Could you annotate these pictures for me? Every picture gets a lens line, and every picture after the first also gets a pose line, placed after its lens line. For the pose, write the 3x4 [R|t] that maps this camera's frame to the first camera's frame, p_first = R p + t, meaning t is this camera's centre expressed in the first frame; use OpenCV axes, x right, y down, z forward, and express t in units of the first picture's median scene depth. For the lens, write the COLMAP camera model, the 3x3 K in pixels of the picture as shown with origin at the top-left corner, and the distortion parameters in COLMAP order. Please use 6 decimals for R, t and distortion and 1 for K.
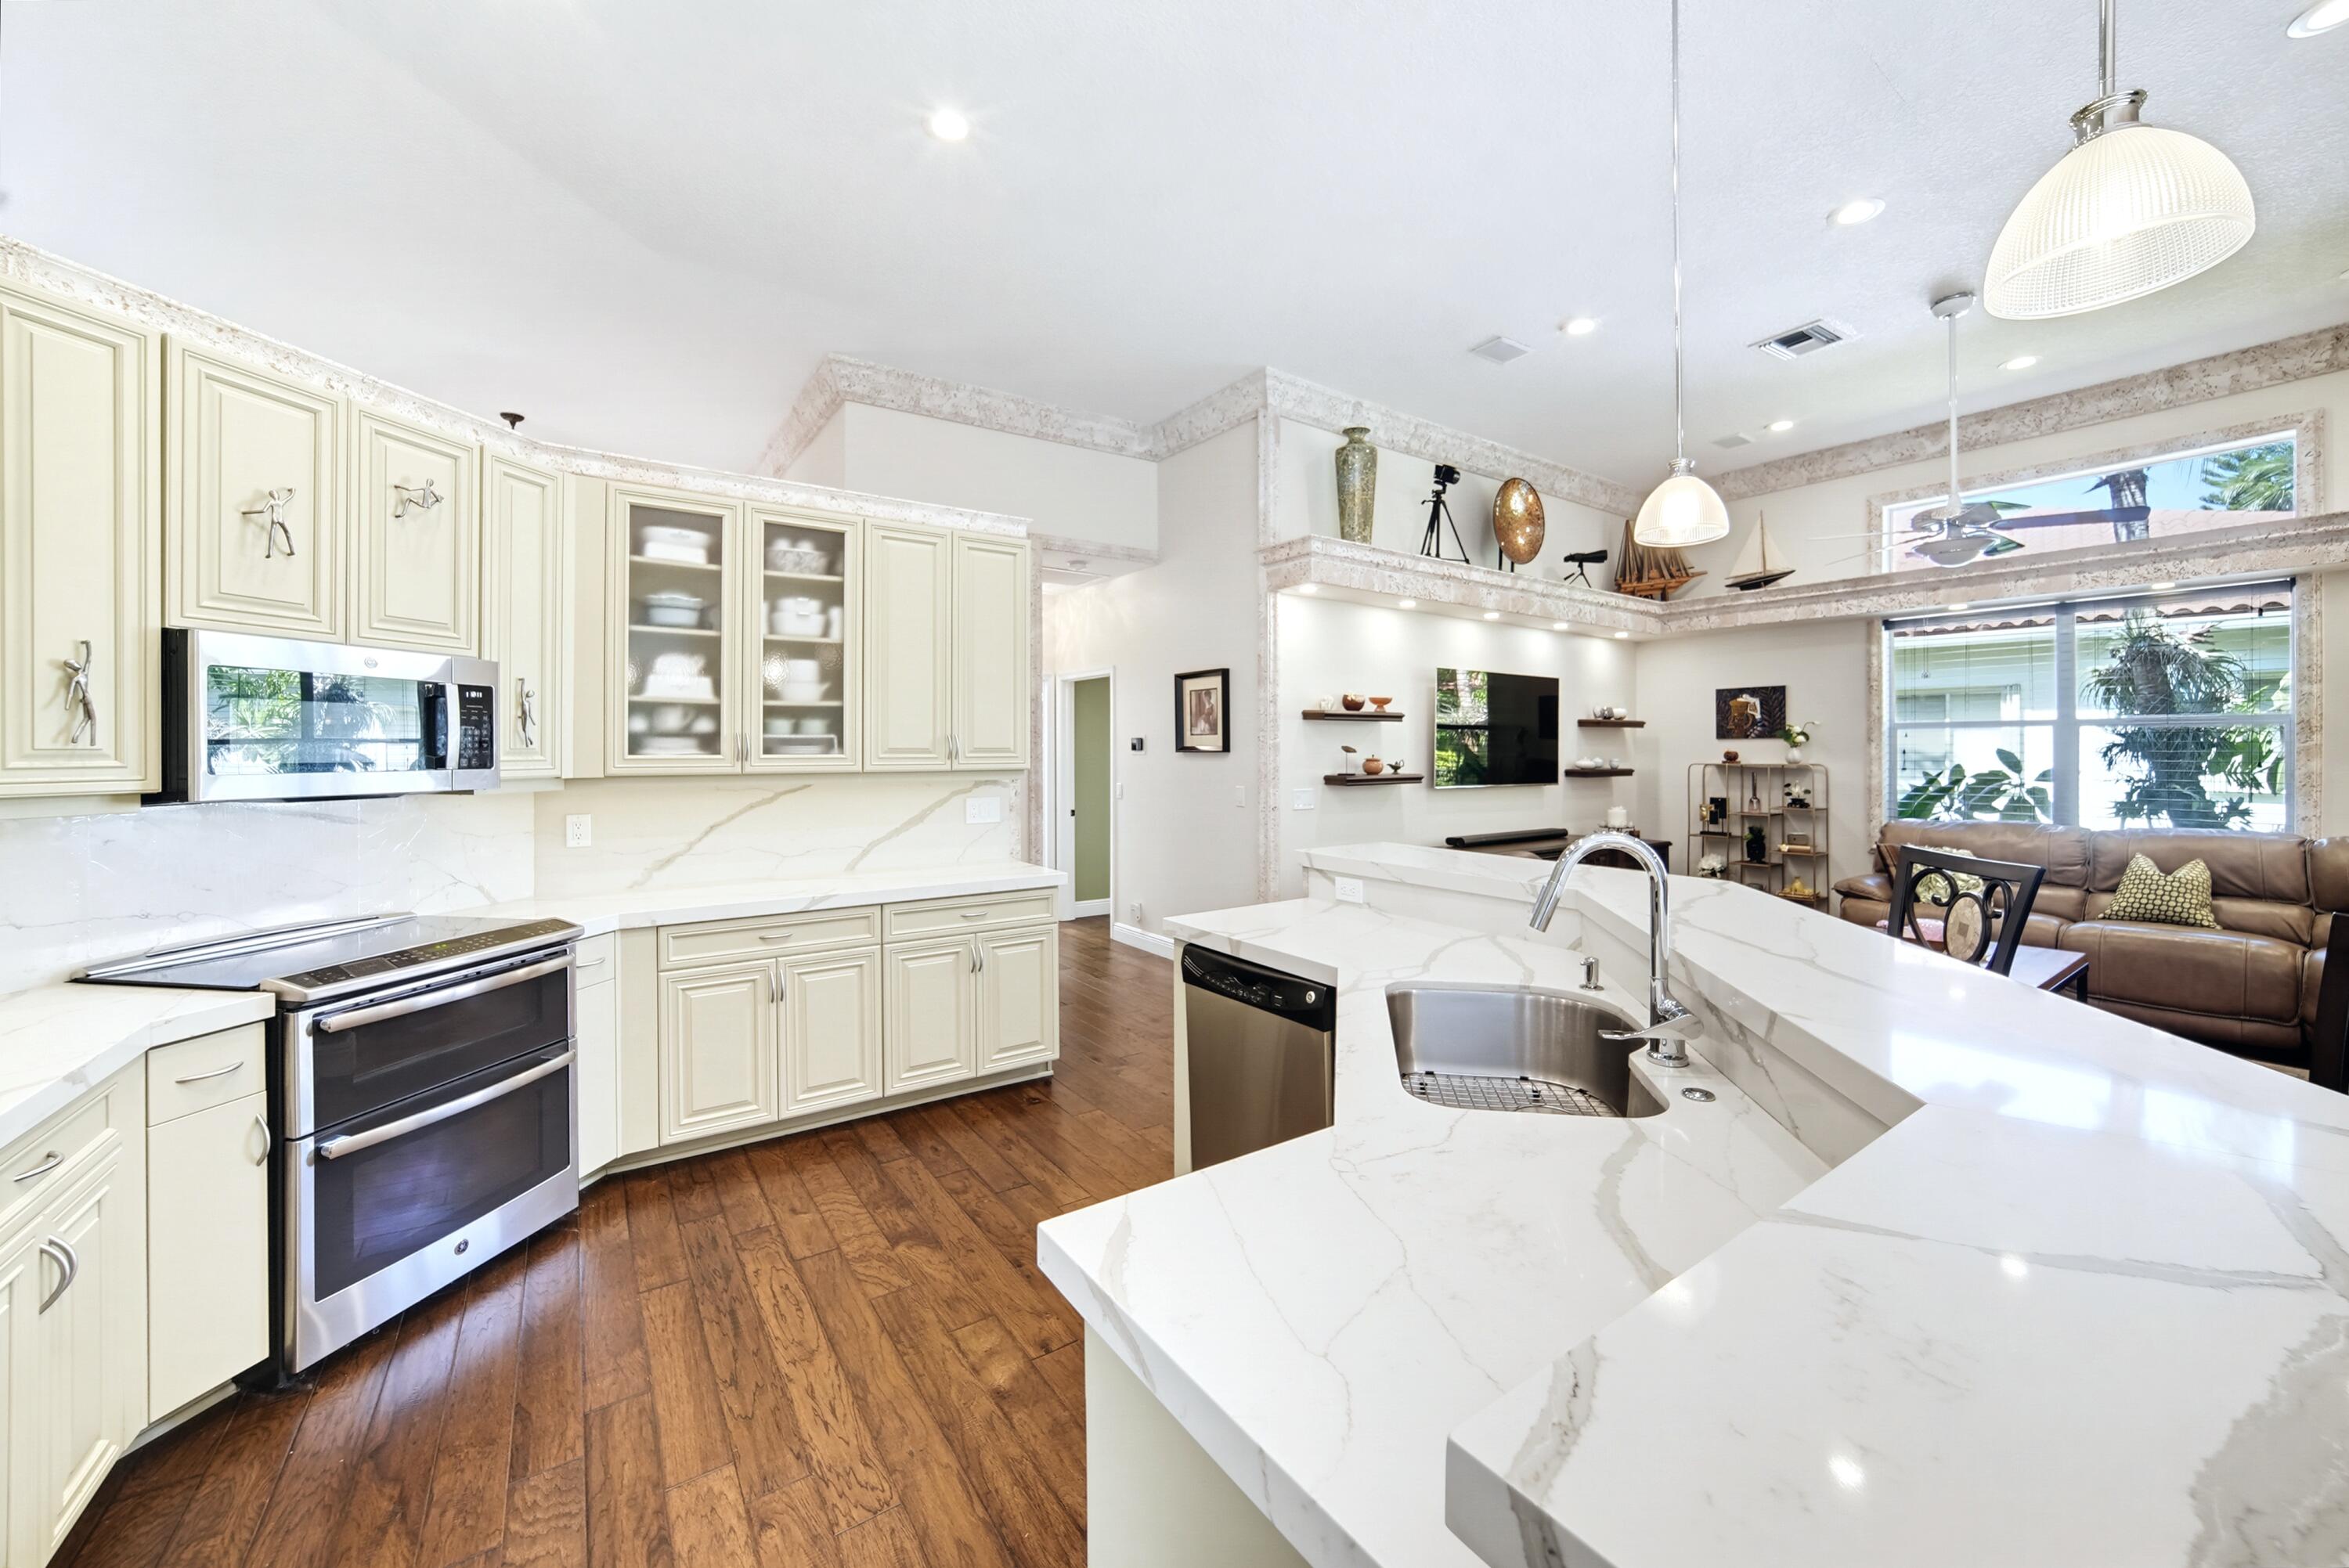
lens RADIAL K [[902.3, 0, 1175.7], [0, 902.3, 757.0], [0, 0, 1]] dist [-0.030866, 0.008993]
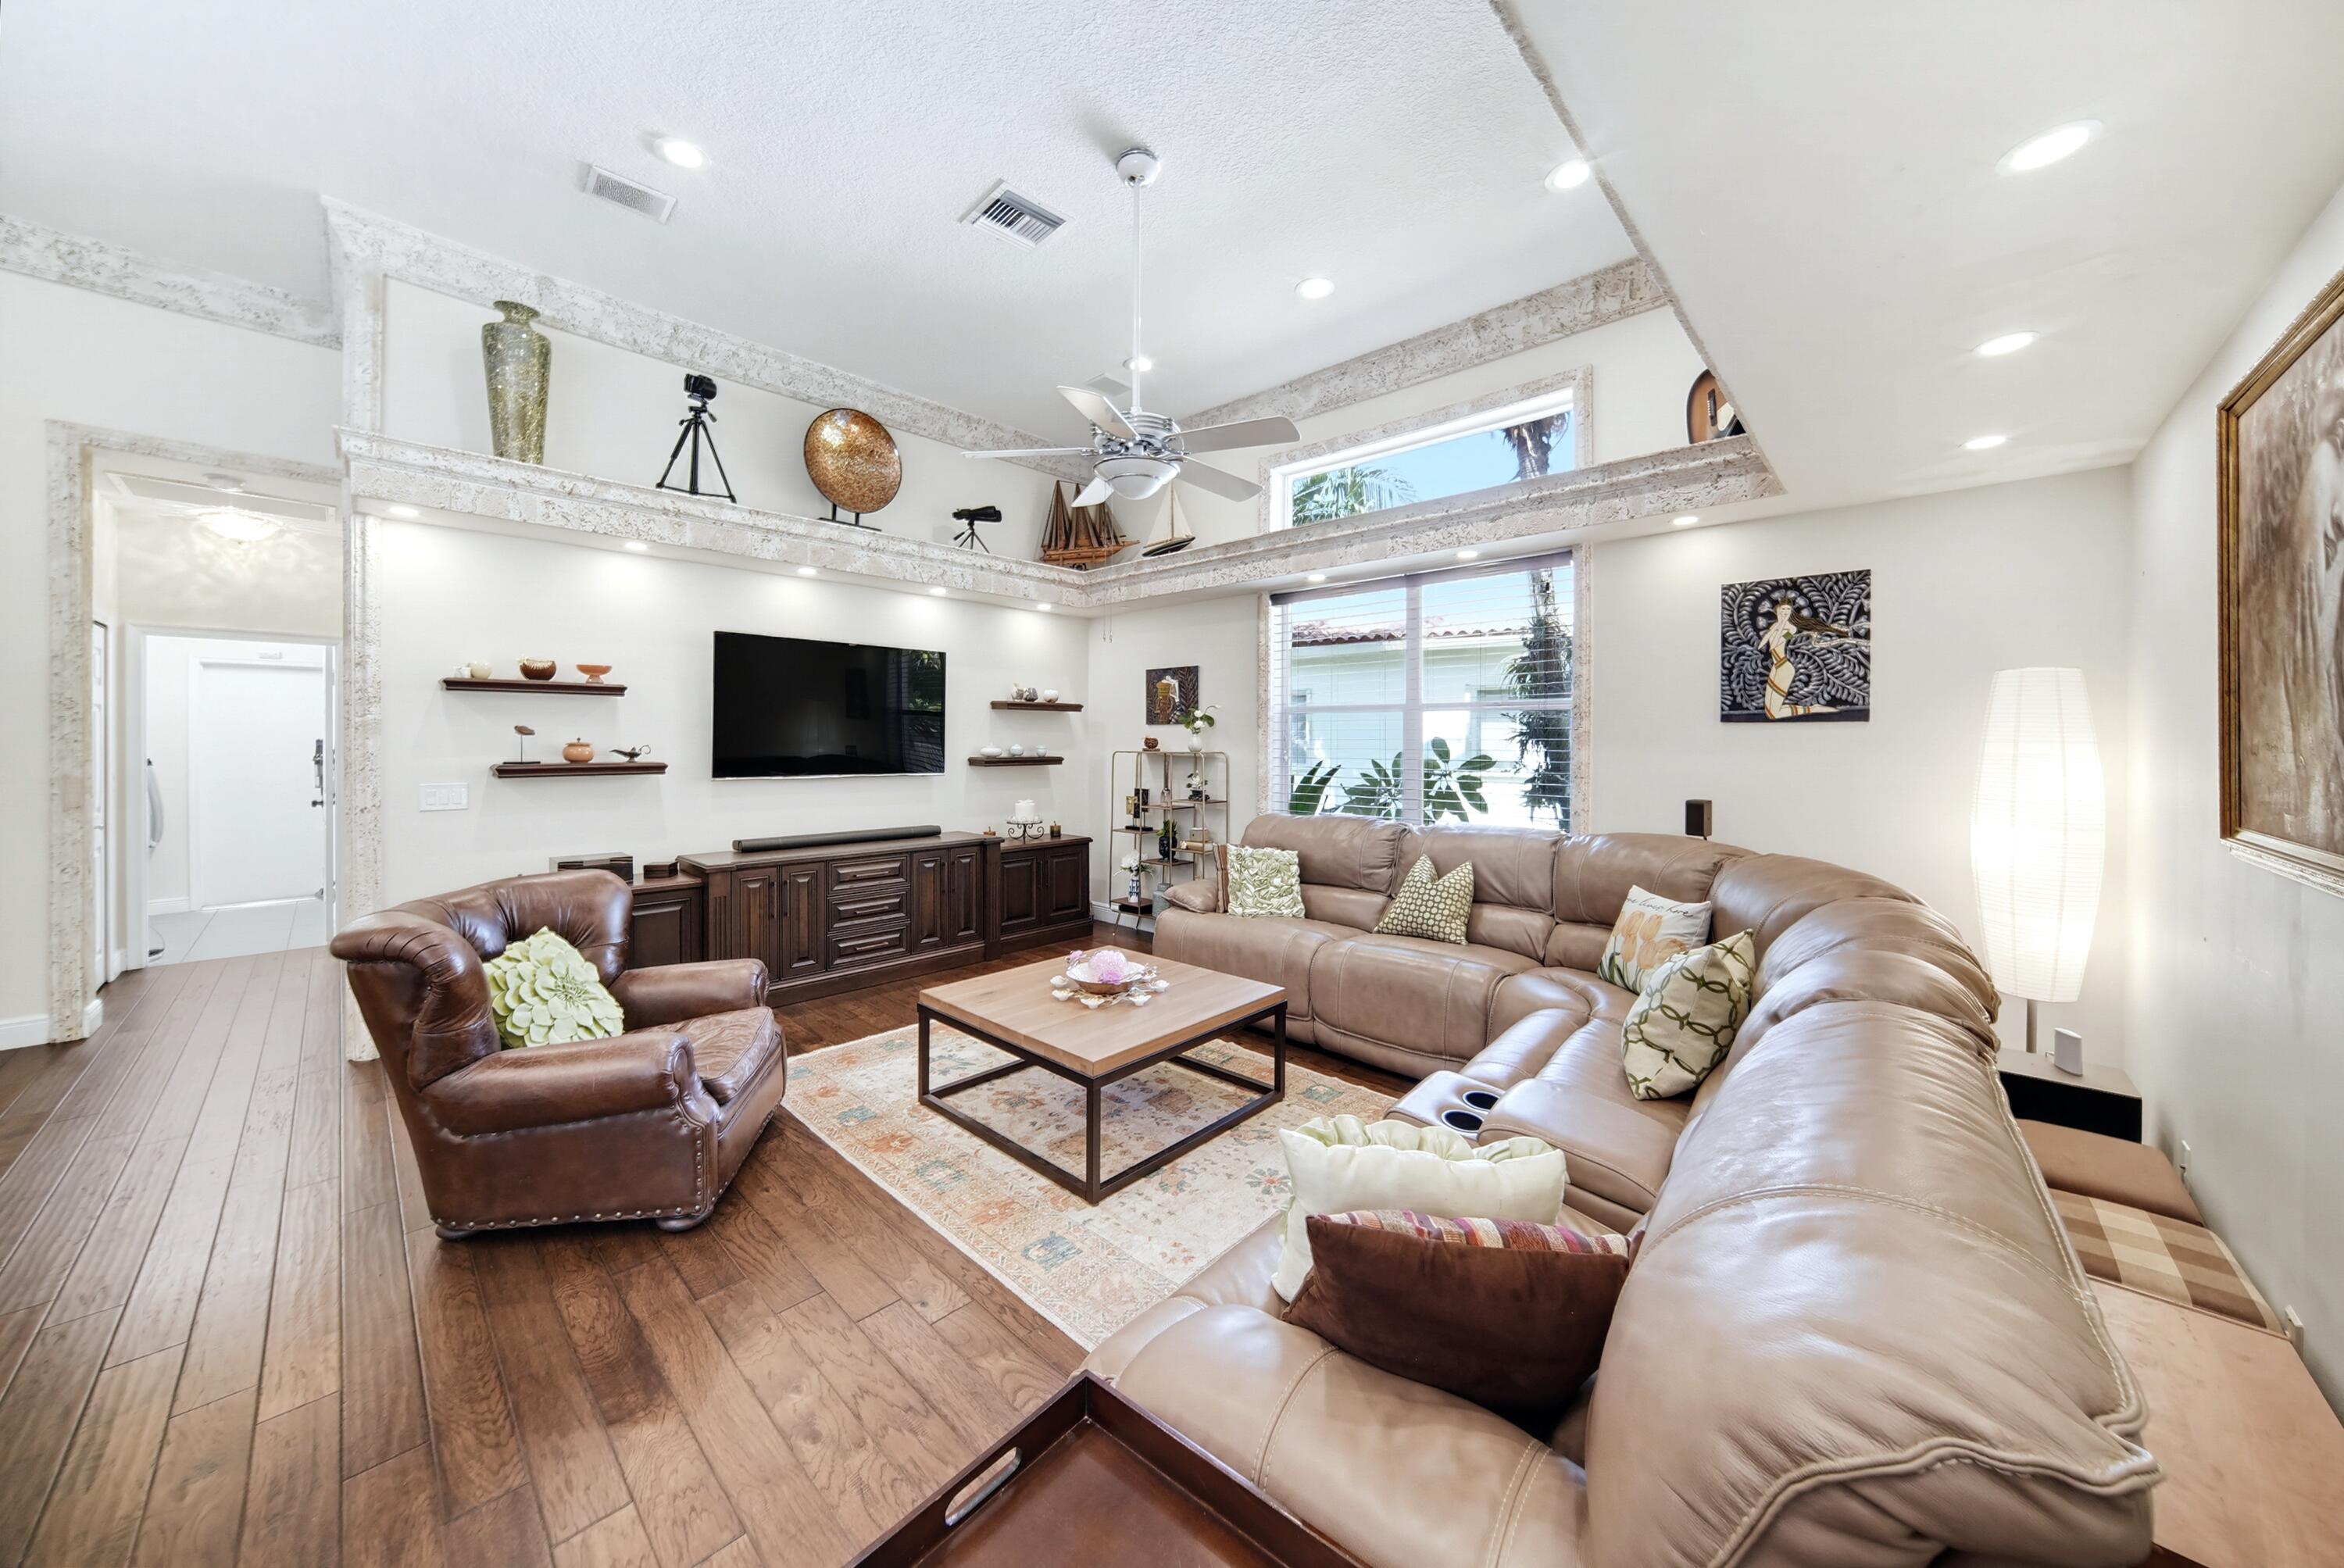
lens RADIAL K [[818.0, 0, 1185.8], [0, 818.0, 746.8], [0, 0, 1]] dist [-0.030183, 0.008516]
pose [[0.978807, 0.004108, 0.204744, 0.552280], [-0.004719, 0.999986, 0.002497, 0.000783], [-0.204731, -0.003410, 0.978812, 0.199954]]
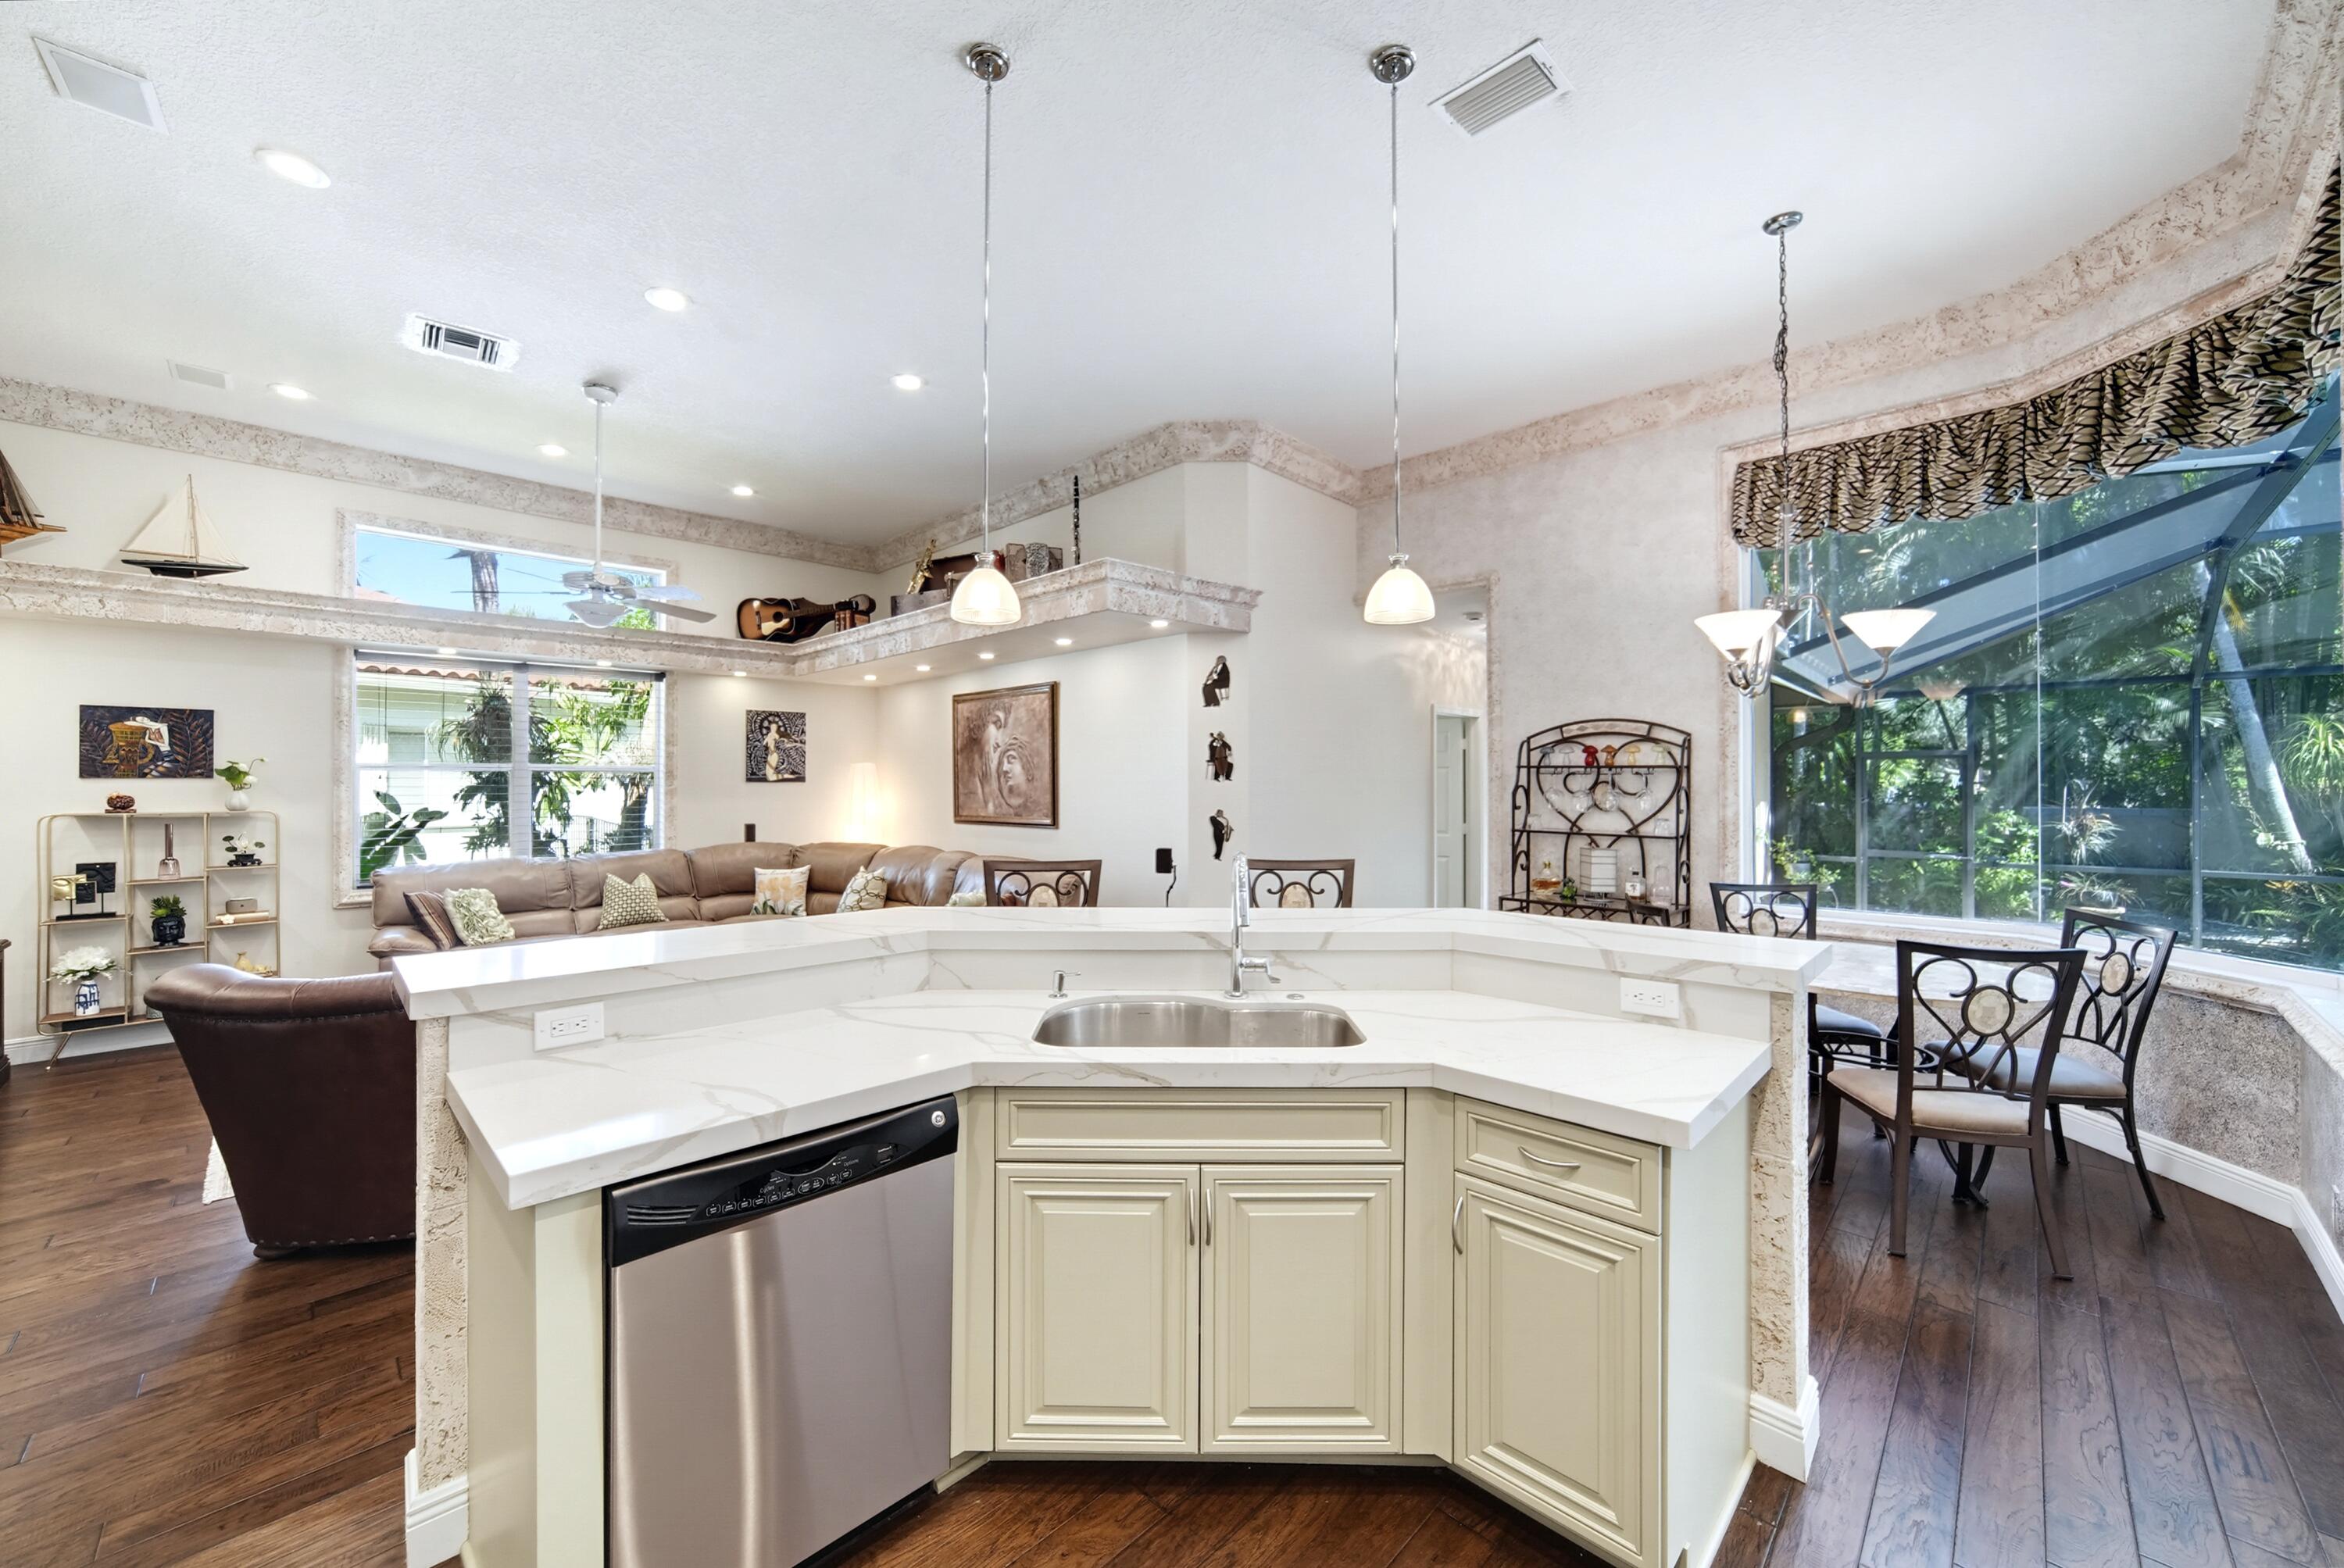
lens RADIAL K [[892.1, 0, 1171.2], [0, 892.1, 771.8], [0, 0, 1]] dist [-0.035513, 0.012009]
pose [[-0.194815, 0.018858, 0.980659, -0.242076], [0.010976, 0.999794, -0.017046, -0.004933], [-0.980779, 0.007442, -0.194982, 0.363518]]
